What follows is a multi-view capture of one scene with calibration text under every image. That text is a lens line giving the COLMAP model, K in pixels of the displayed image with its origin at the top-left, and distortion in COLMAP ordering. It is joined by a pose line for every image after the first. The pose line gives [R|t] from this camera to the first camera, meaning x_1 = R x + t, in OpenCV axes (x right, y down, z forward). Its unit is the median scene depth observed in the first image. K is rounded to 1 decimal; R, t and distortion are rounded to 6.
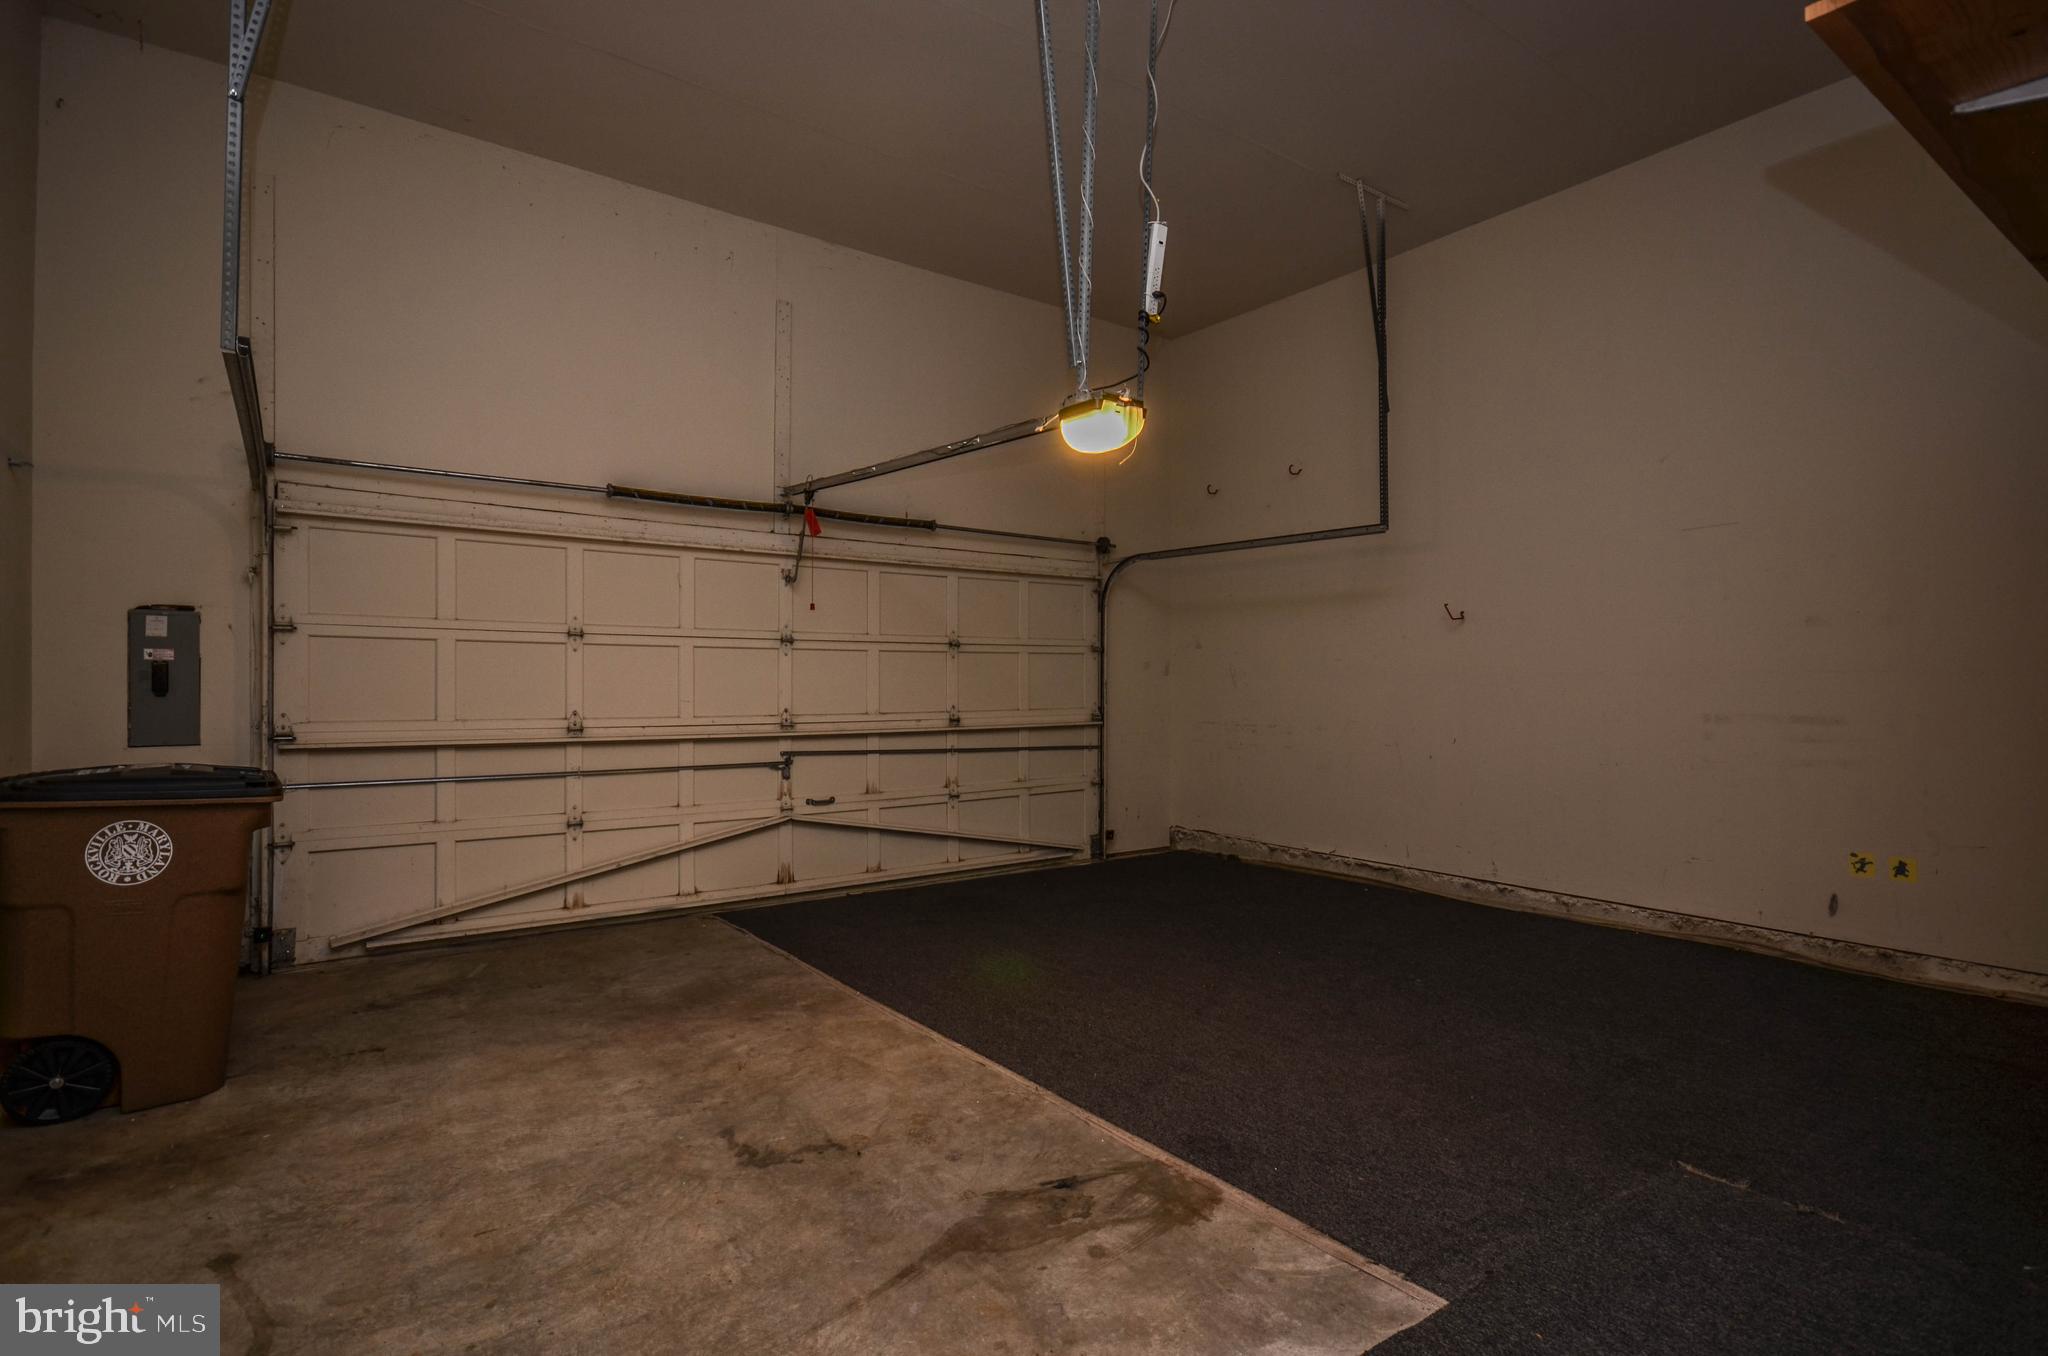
lens RADIAL K [[984.4, 0, 1049.9], [0, 984.4, 682.8], [0, 0, 1]] dist [0.023554, -0.014722]
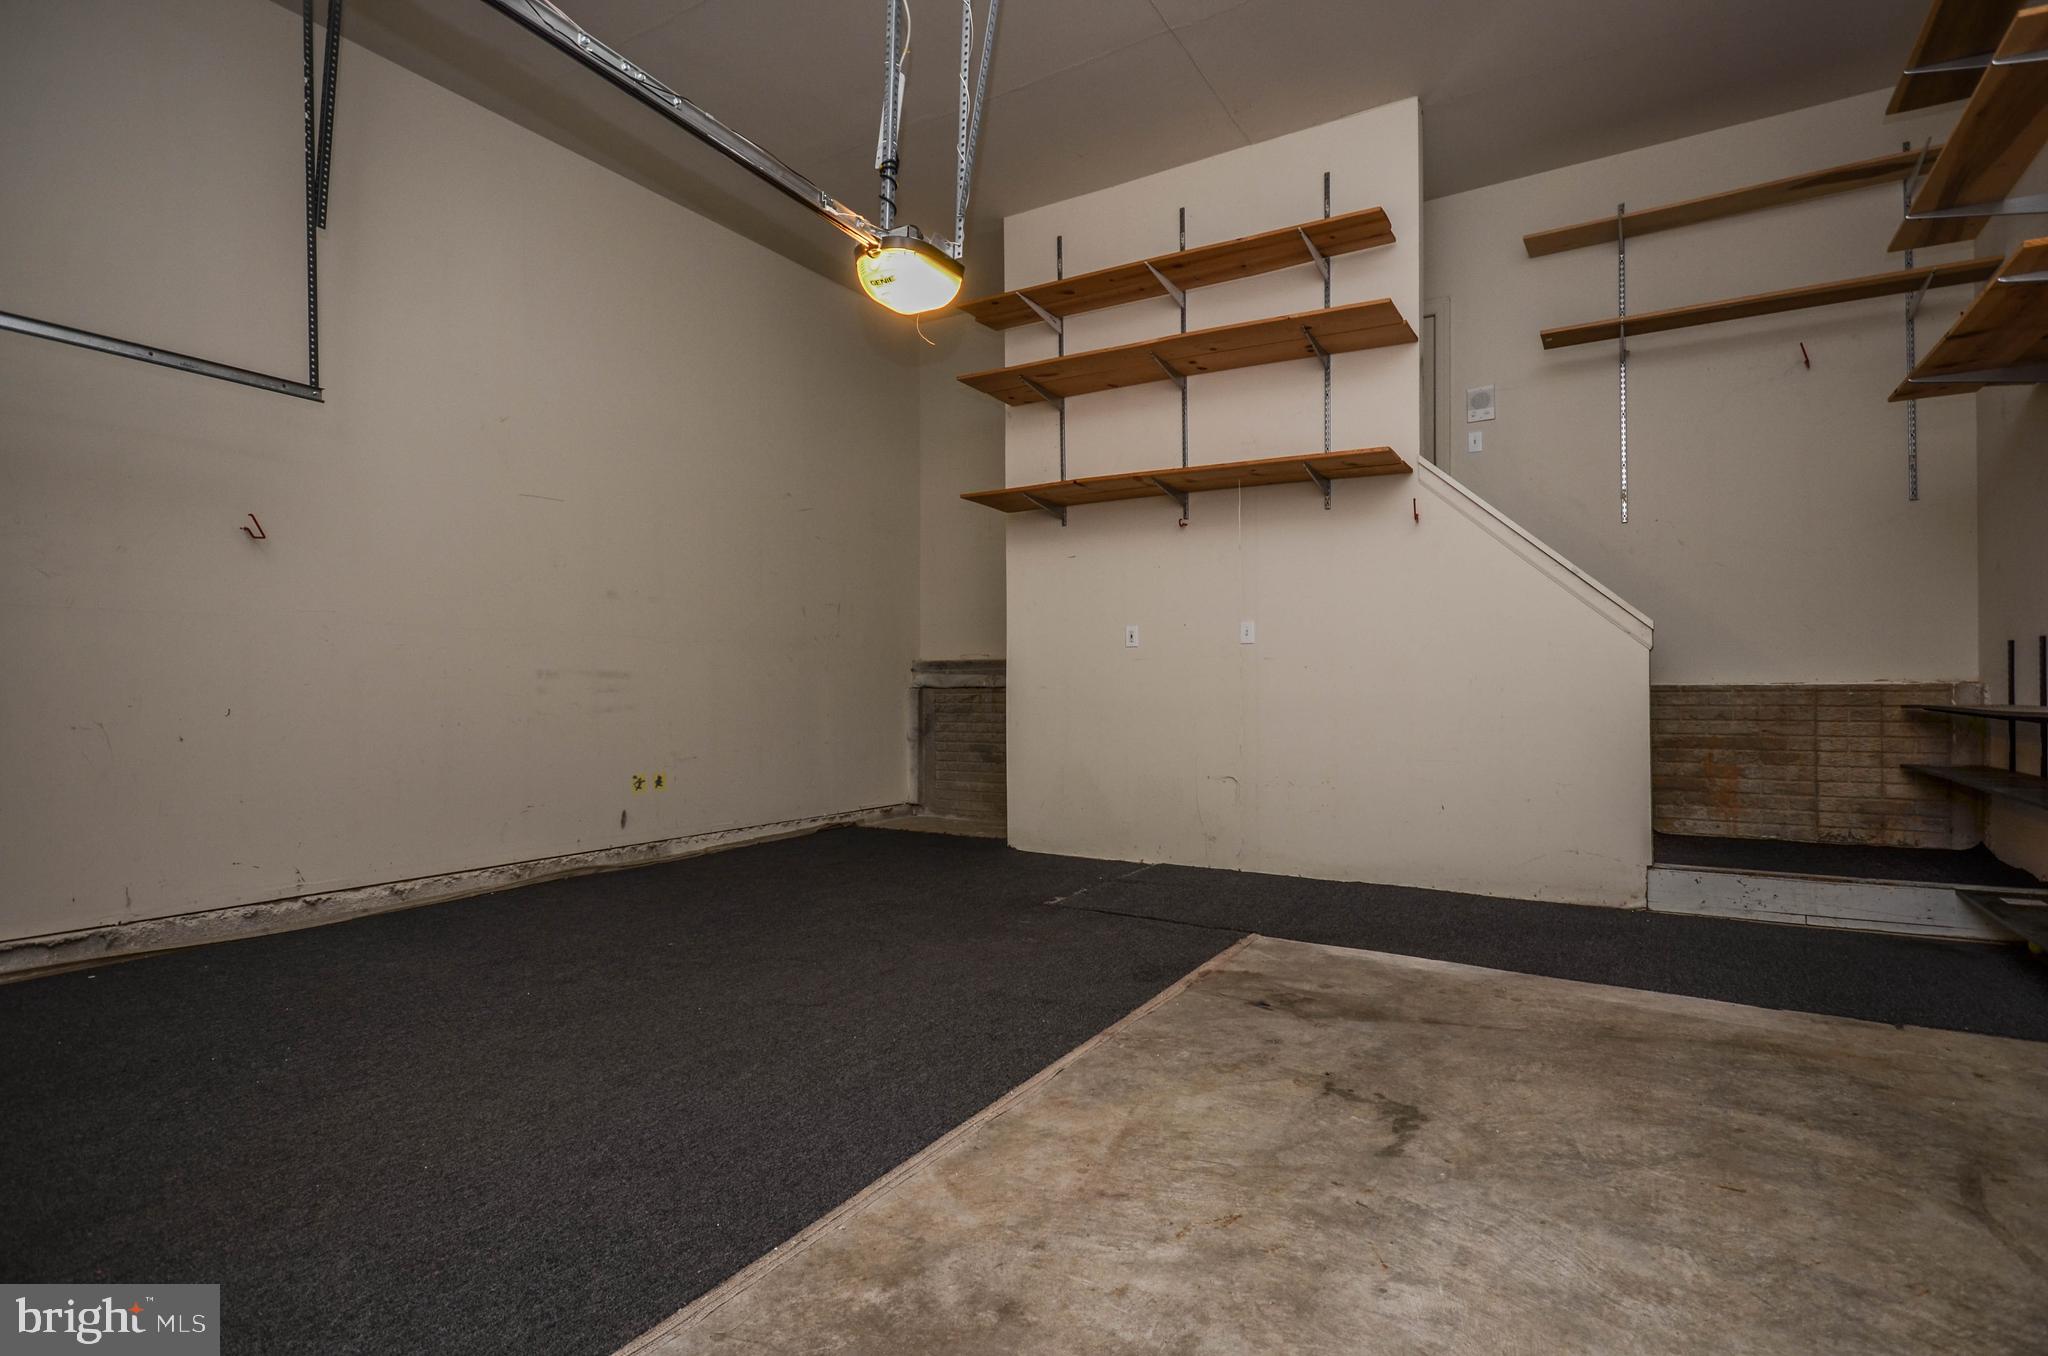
lens RADIAL K [[984.4, 0, 1049.9], [0, 984.4, 682.8], [0, 0, 1]] dist [0.023554, -0.014722]
pose [[-0.367960, 0.008281, 0.929805, -0.961191], [0.001915, 0.999965, -0.008147, 0.096965], [-0.929840, -0.001217, -0.367963, 1.552673]]
